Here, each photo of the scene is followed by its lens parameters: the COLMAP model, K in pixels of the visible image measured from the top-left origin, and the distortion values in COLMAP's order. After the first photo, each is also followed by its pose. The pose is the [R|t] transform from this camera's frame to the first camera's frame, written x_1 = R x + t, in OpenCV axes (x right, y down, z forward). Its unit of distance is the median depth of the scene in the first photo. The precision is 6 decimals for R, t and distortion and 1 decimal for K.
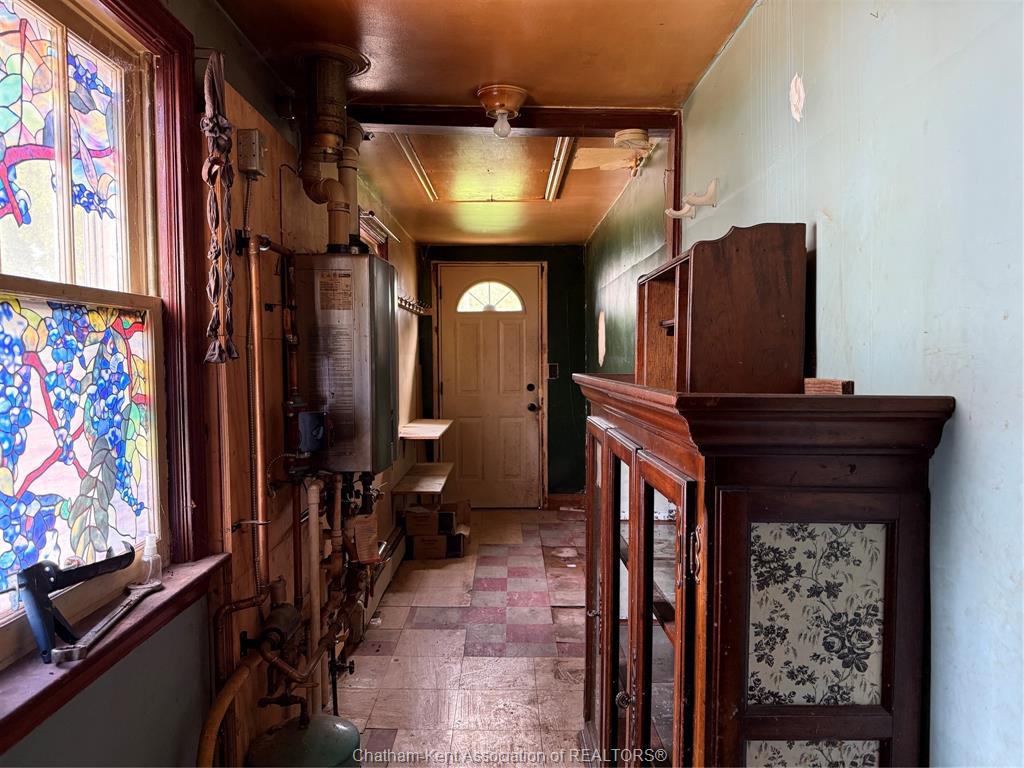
lens RADIAL K [[779.0, 0, 512.0], [0, 779.0, 384.0], [0, 0, 1]] dist [0.002187, -0.000784]
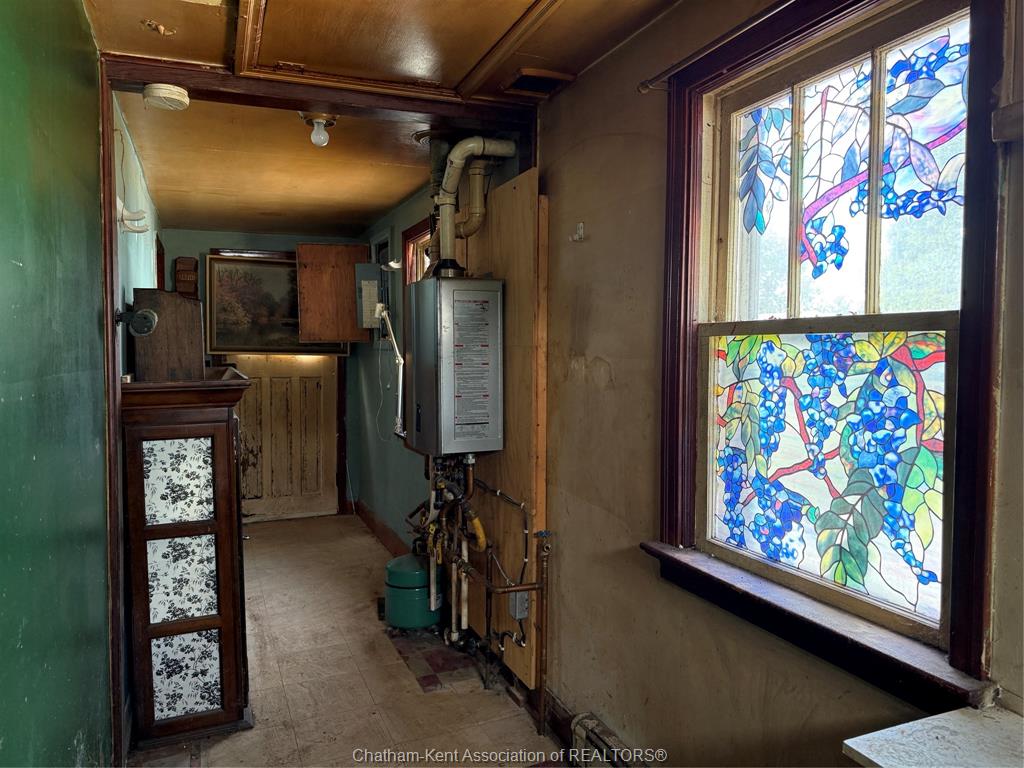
lens RADIAL K [[779.0, 0, 512.0], [0, 779.0, 384.0], [0, 0, 1]] dist [0.002187, -0.000784]
pose [[-0.926252, 0.030589, -0.375660, 0.272240], [-0.008361, 0.994788, 0.101618, -0.146467], [0.376811, 0.097265, -0.921169, 1.881960]]
